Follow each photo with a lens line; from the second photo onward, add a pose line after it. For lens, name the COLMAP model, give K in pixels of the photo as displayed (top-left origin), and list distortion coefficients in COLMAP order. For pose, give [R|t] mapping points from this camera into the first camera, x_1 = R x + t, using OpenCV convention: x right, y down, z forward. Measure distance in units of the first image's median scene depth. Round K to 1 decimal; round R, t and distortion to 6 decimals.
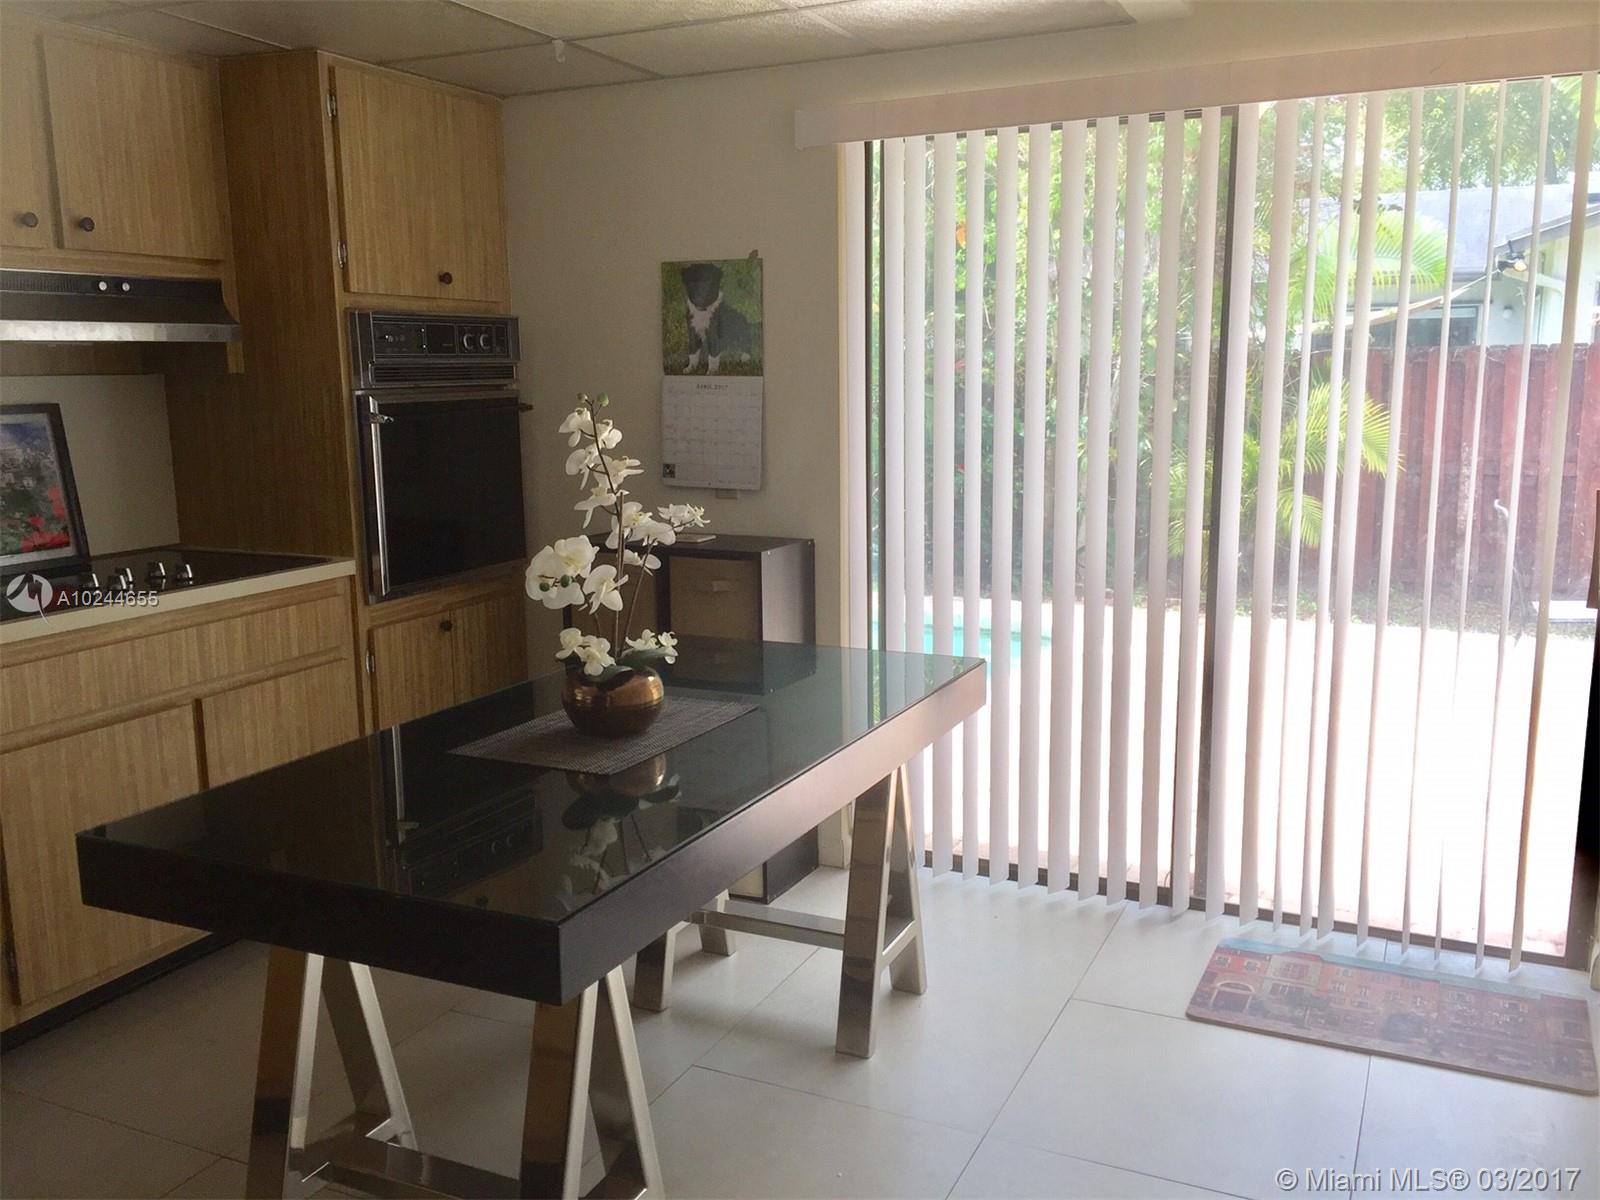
lens RADIAL K [[1352.3, 0, 803.5], [0, 1352.3, 597.6], [0, 0, 1]] dist [0.006860, 0.001118]
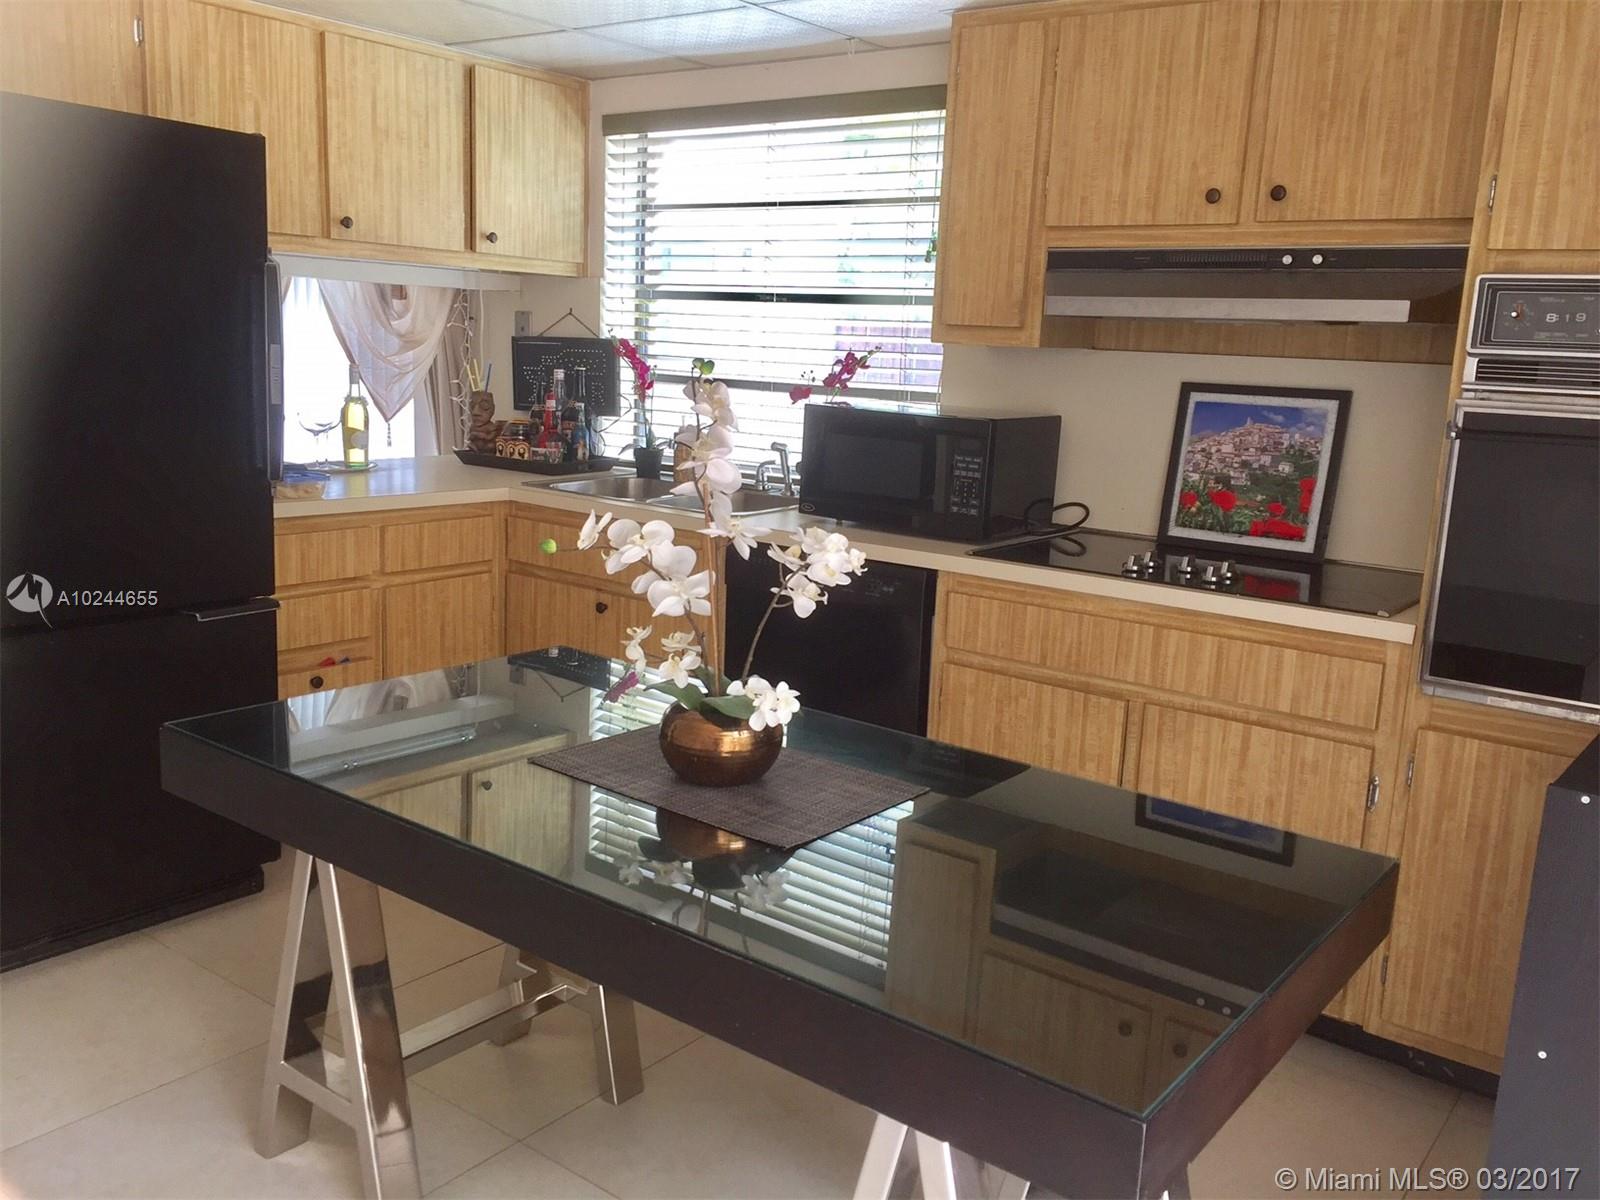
lens RADIAL K [[1352.3, 0, 802.4], [0, 1352.3, 602.8], [0, 0, 1]] dist [0.006860, 0.001118]
pose [[-0.207483, 0.189755, -0.959658, 0.451933], [-0.207138, 0.950240, 0.232677, -0.148053], [0.956057, 0.247058, -0.157853, 0.850576]]
